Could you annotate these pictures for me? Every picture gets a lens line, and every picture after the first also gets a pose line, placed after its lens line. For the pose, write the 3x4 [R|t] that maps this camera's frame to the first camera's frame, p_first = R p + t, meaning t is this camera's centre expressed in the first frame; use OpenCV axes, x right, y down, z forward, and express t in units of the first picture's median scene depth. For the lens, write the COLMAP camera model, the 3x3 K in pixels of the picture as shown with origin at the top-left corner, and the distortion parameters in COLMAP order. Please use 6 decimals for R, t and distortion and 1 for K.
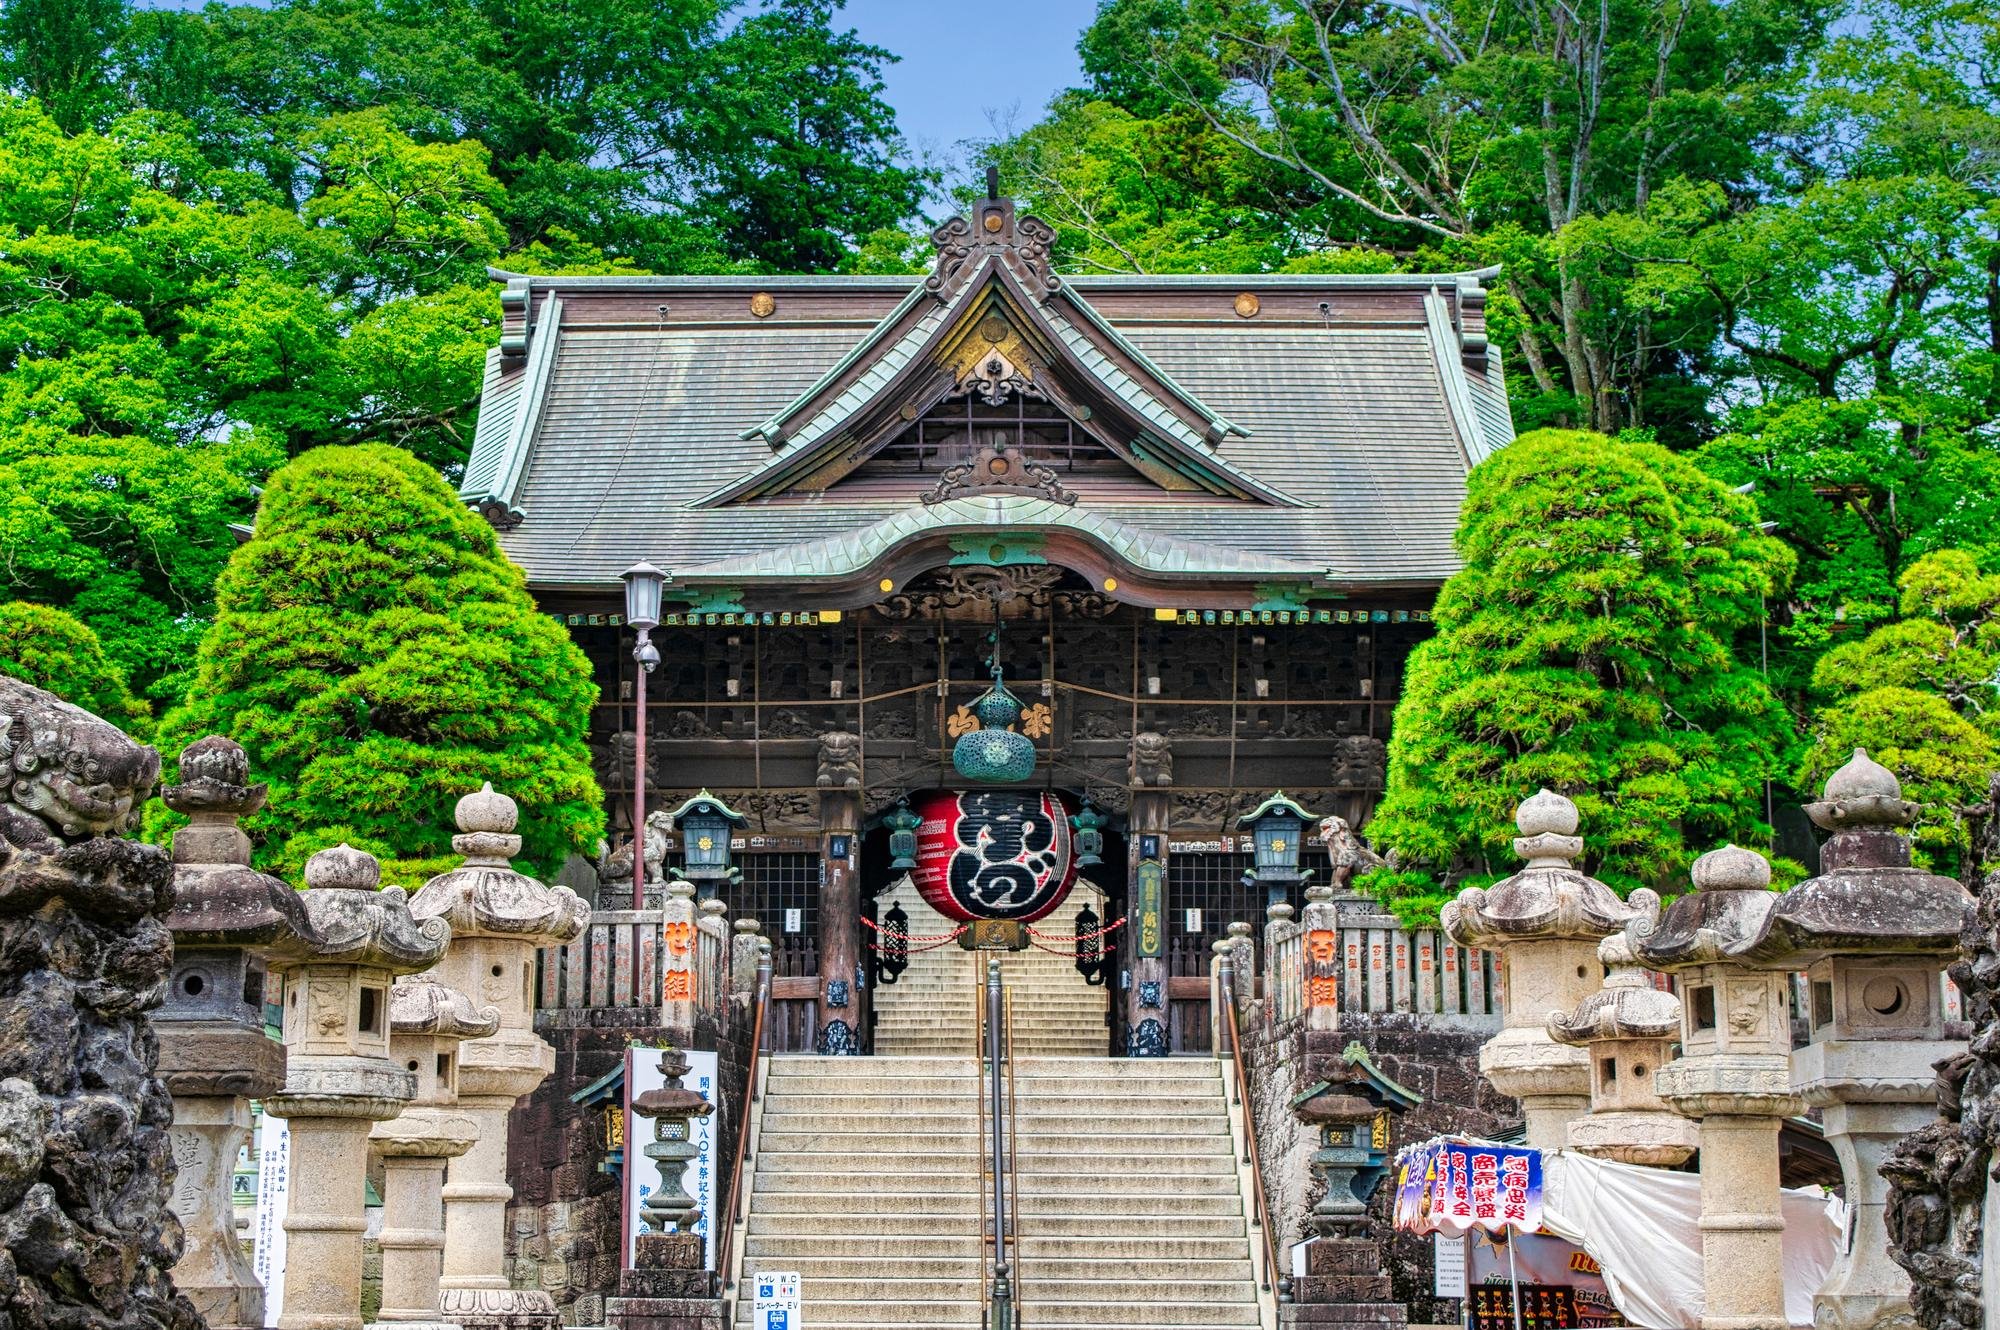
lens RADIAL K [[3433.8, 0, 868.0], [0, 3433.8, 664.7], [0, 0, 1]] dist [0.016165, 0.052378]
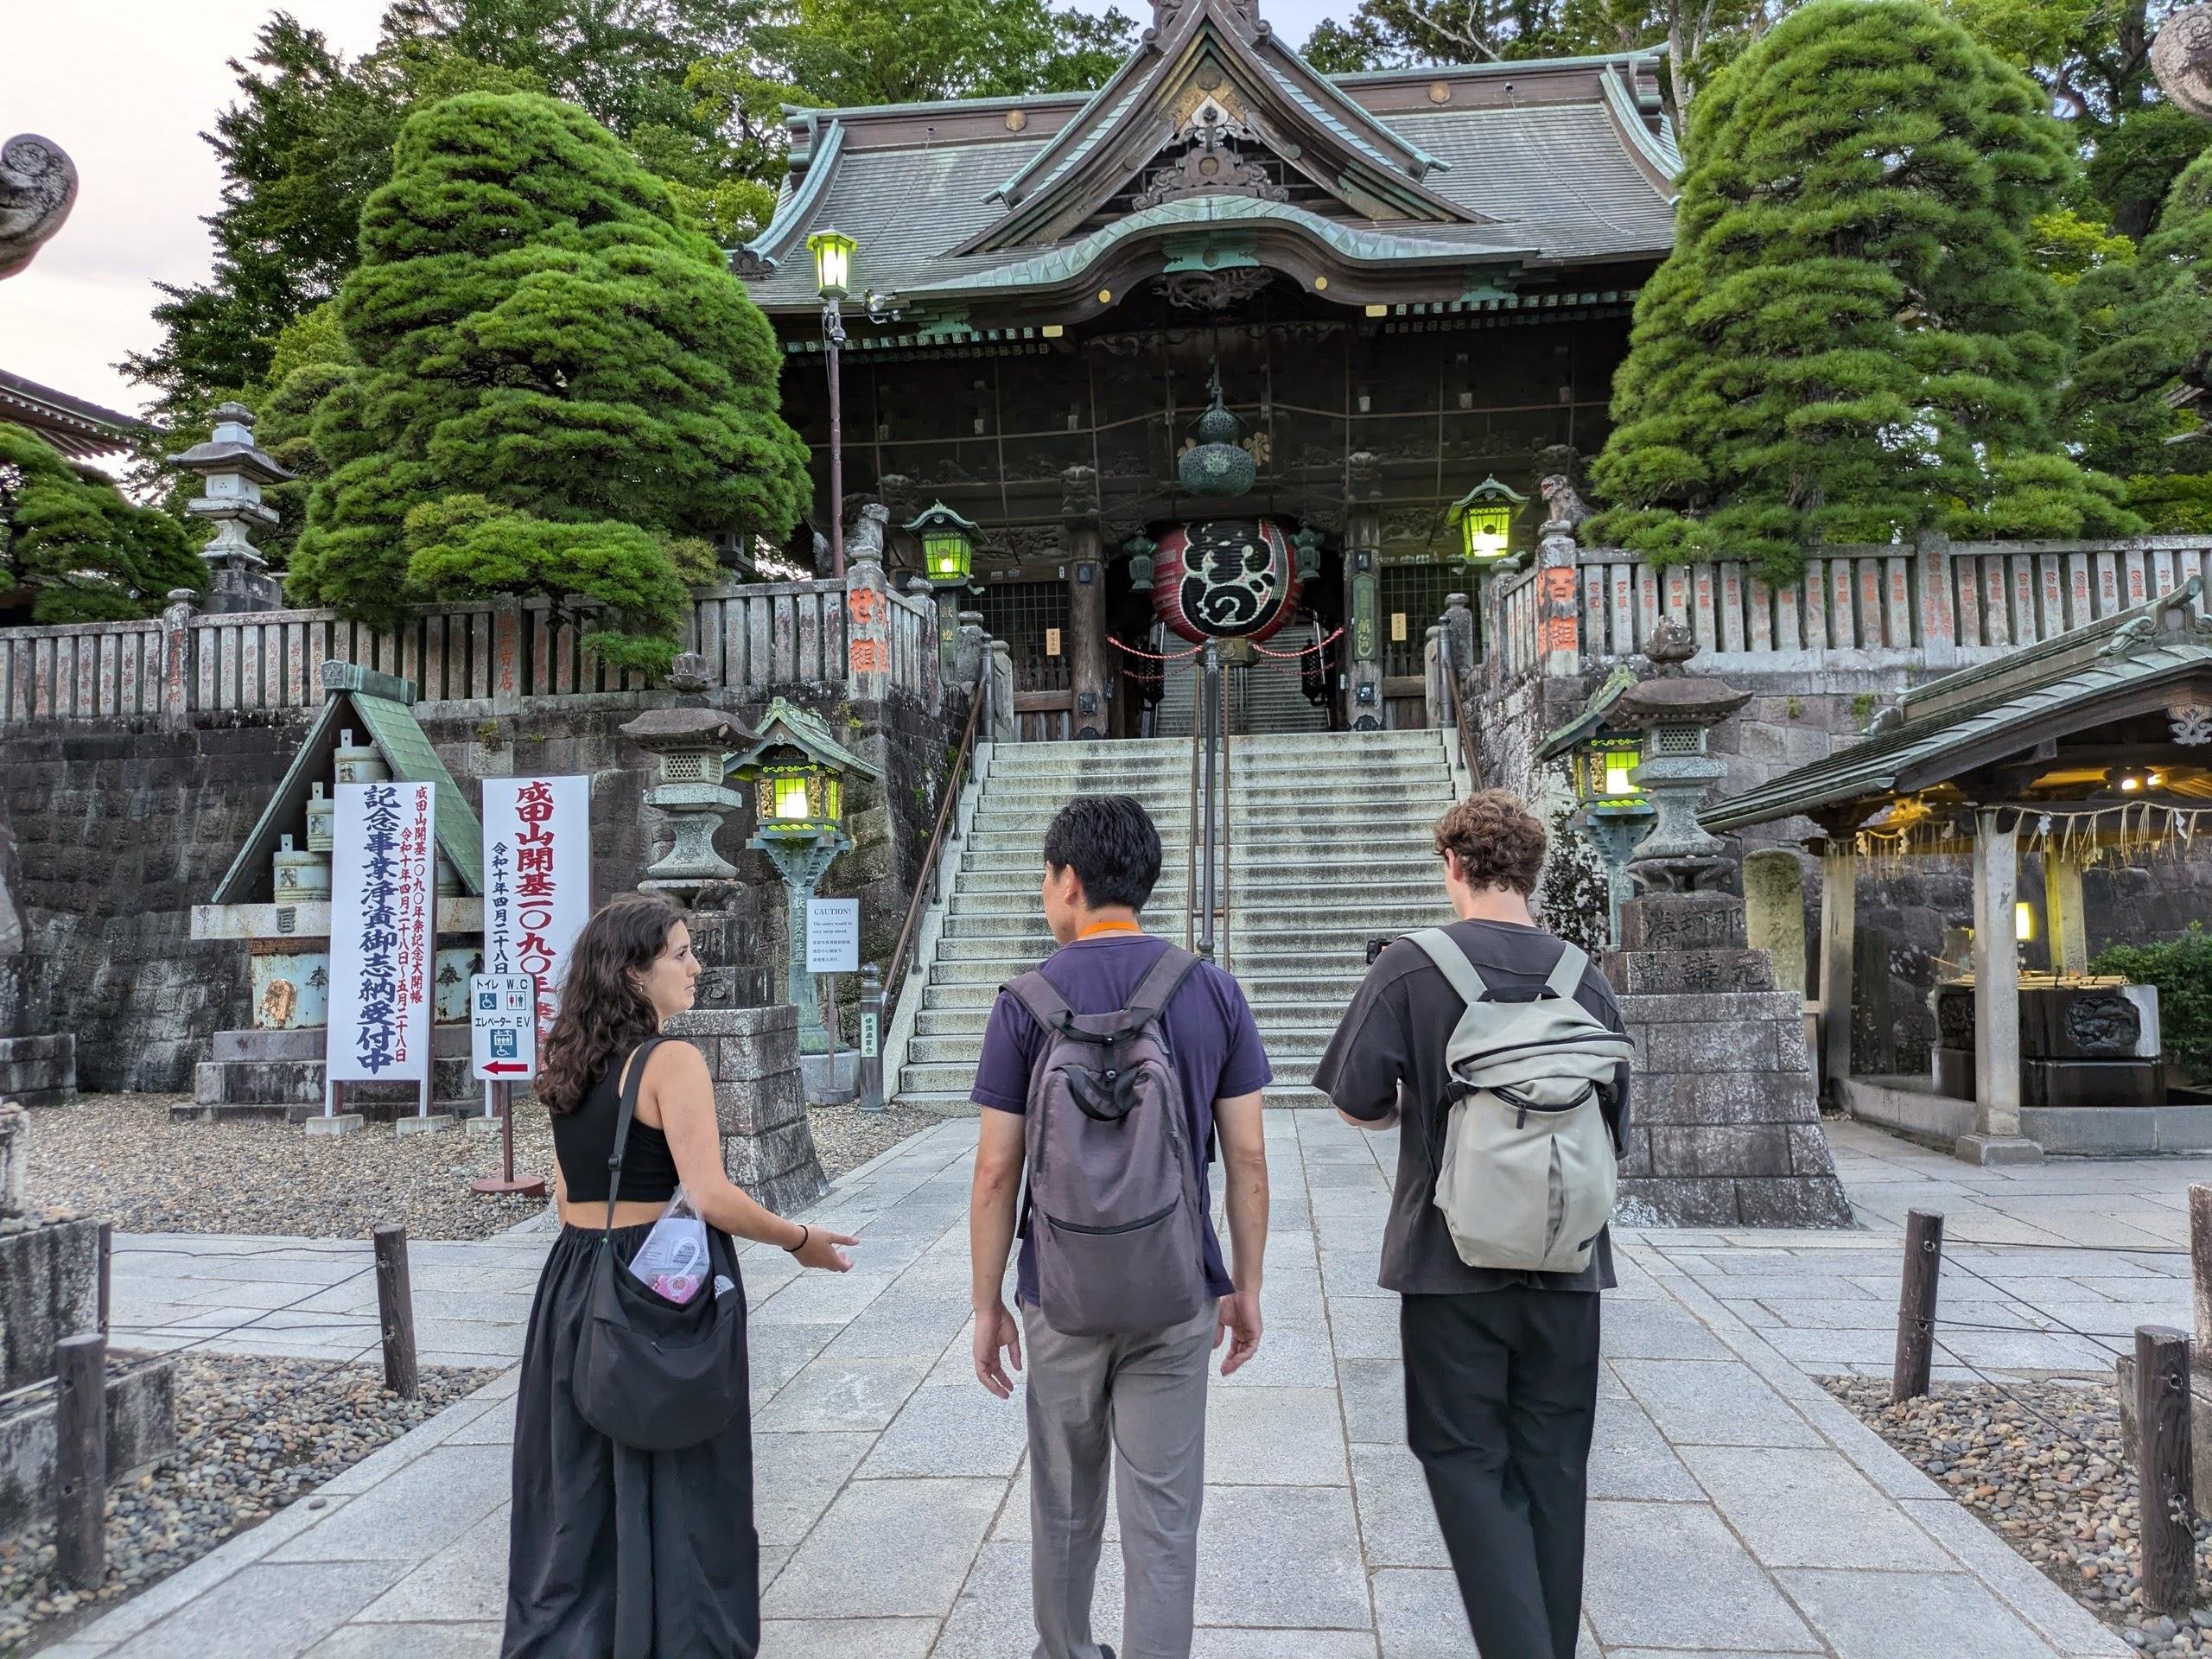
lens RADIAL K [[1803.8, 0, 1106.0], [0, 1803.8, 829.5], [0, 0, 1]] dist [0.079132, -0.091913]
pose [[0.997860, -0.031425, -0.057335, 0.030423], [0.037808, 0.992774, 0.113885, 0.070567], [0.053342, -0.115809, 0.991838, 0.412202]]
